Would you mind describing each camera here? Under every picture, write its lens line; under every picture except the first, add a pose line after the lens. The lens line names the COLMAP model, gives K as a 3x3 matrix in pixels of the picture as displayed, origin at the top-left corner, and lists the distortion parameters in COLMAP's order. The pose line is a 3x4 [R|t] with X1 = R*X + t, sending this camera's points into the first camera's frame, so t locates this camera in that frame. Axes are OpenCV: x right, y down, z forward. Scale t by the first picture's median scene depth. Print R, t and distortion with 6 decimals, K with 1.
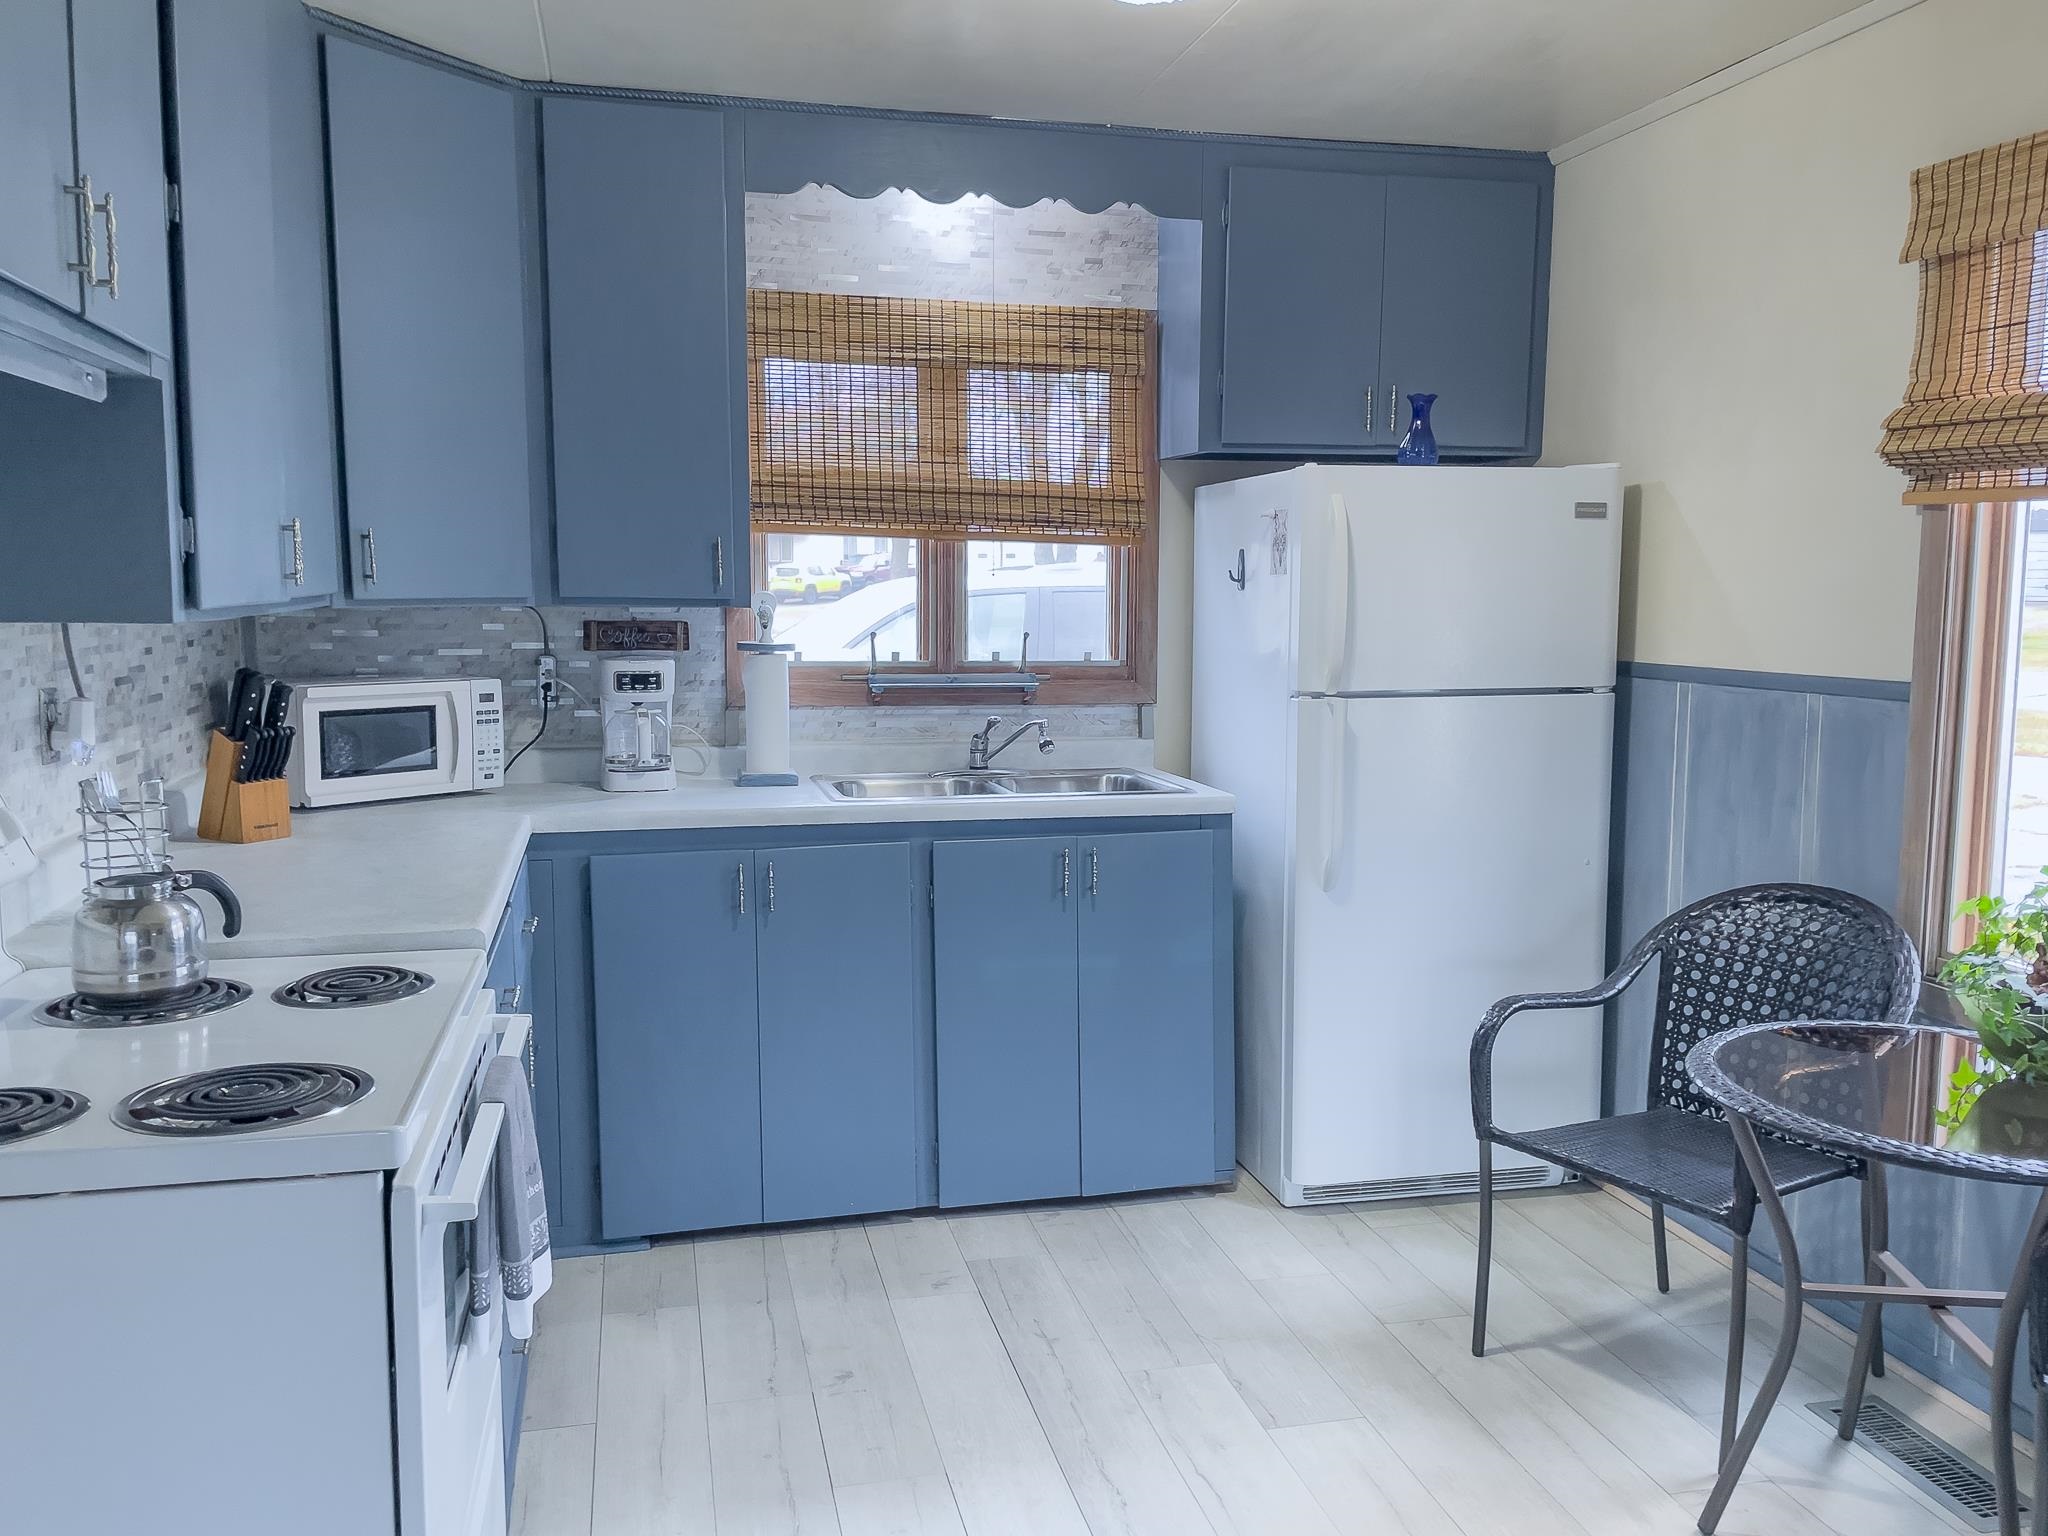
lens RADIAL K [[1614.9, 0, 1029.3], [0, 1614.9, 772.6], [0, 0, 1]] dist [0.058063, -0.045586]
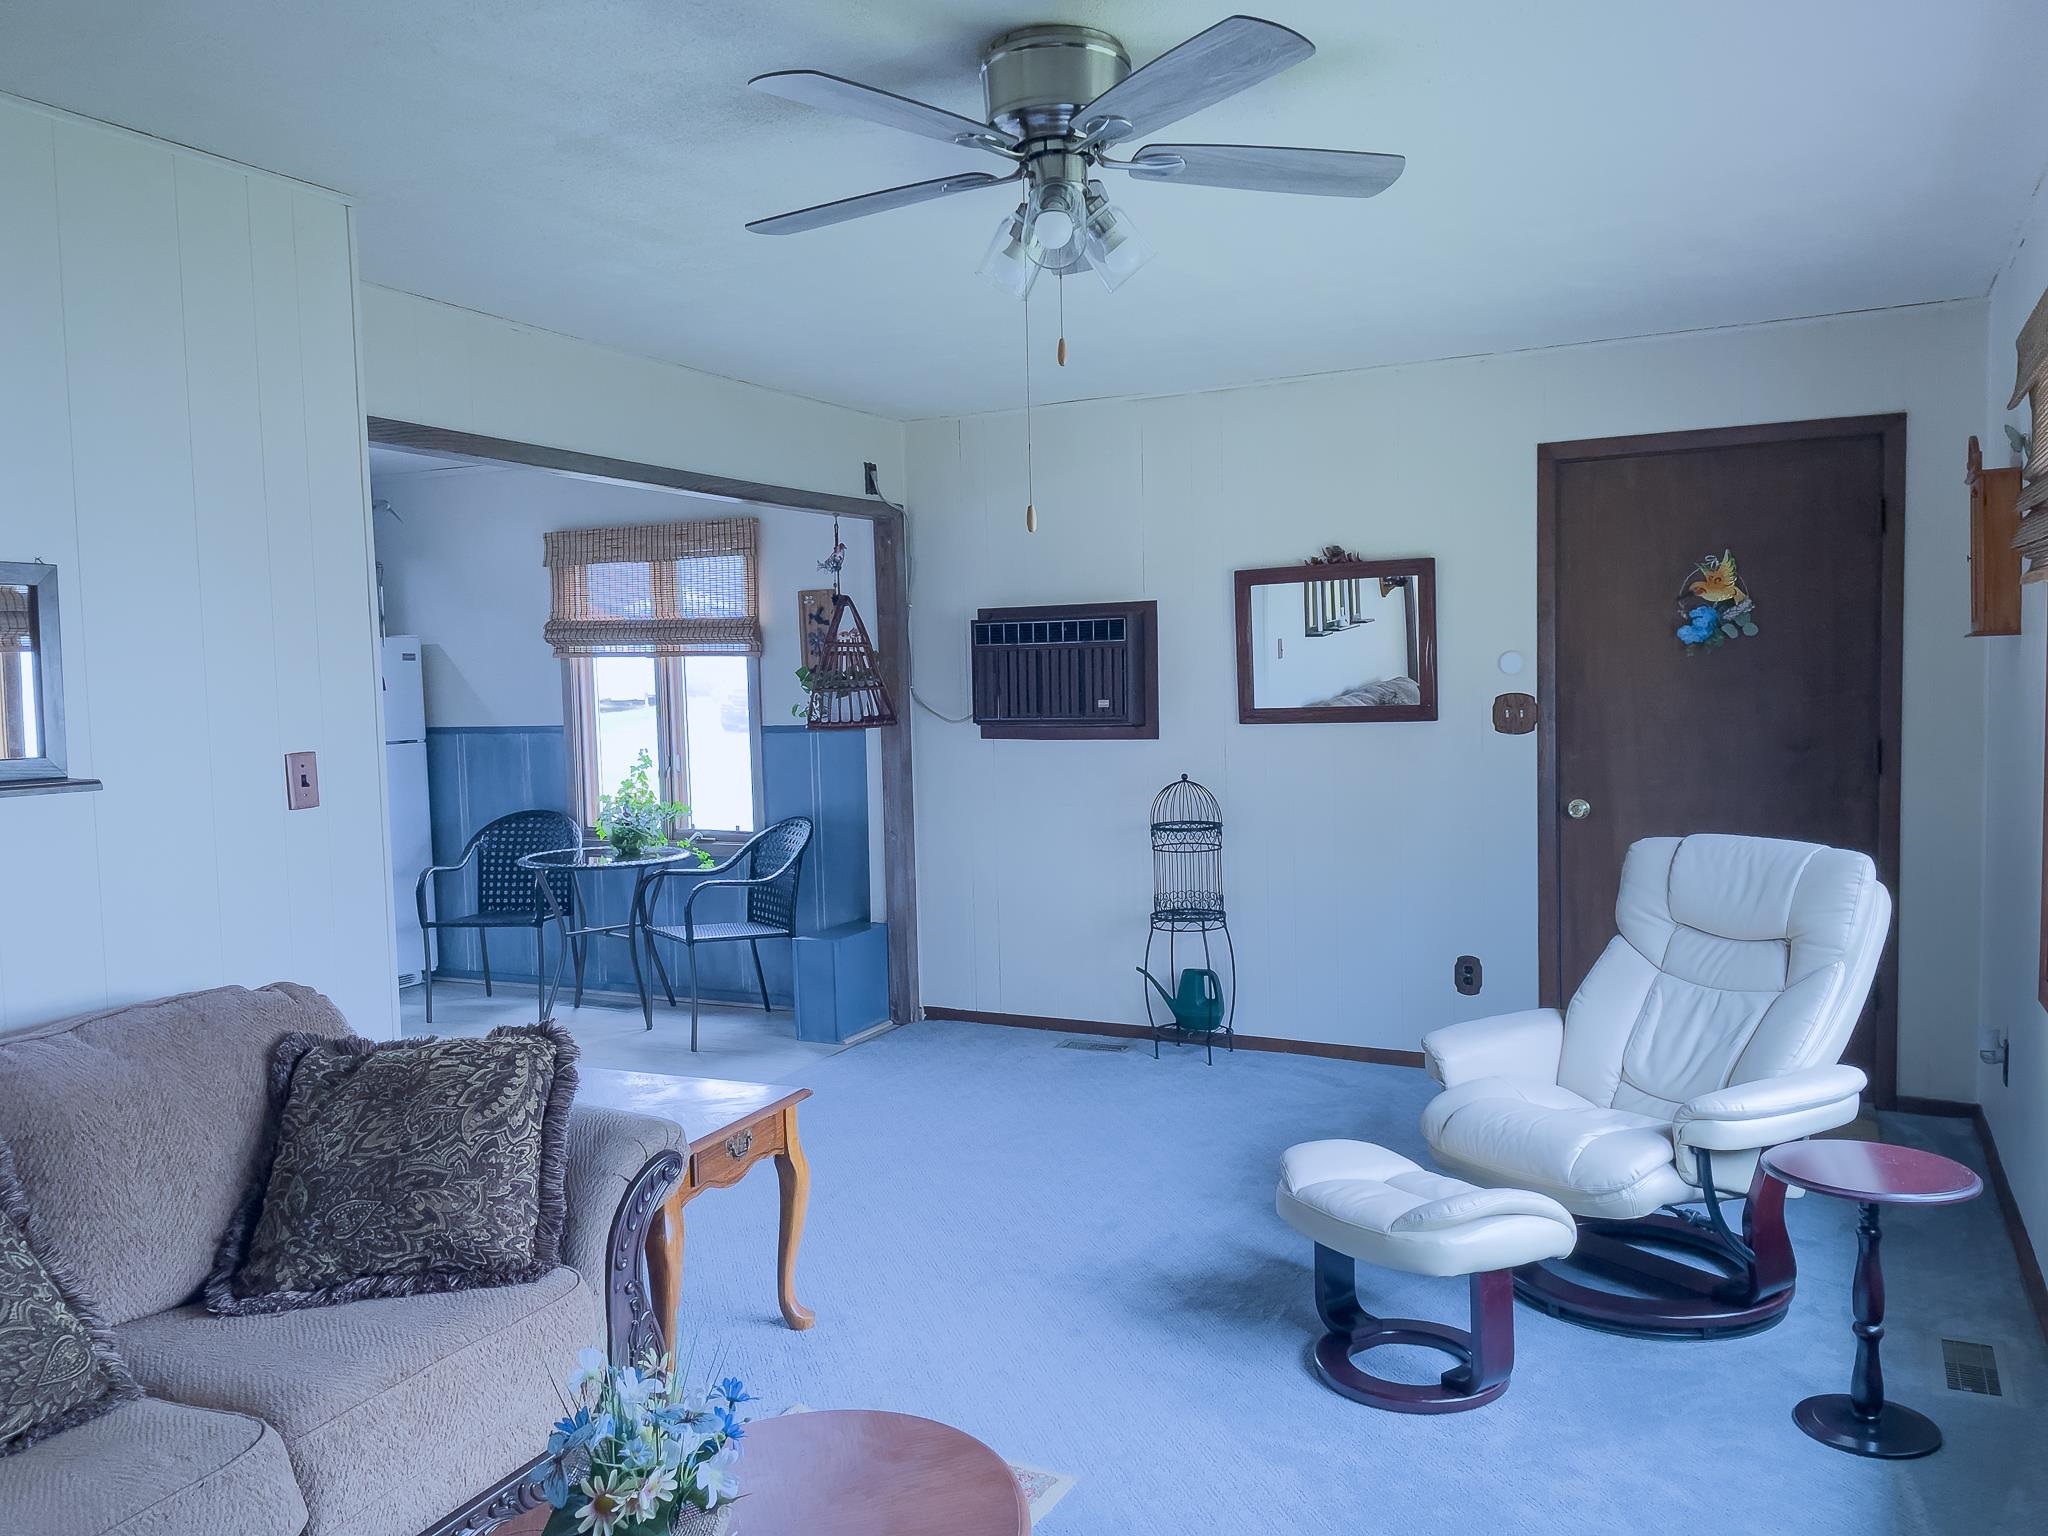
lens RADIAL K [[1535.4, 0, 1024.0], [0, 1535.4, 765.6], [0, 0, 1]] dist [0.069990, -0.064335]
pose [[0.640986, -0.066549, 0.764662, -0.705335], [0.115908, 0.993202, -0.010723, 0.096358], [-0.758750, 0.095504, 0.644343, -0.912651]]
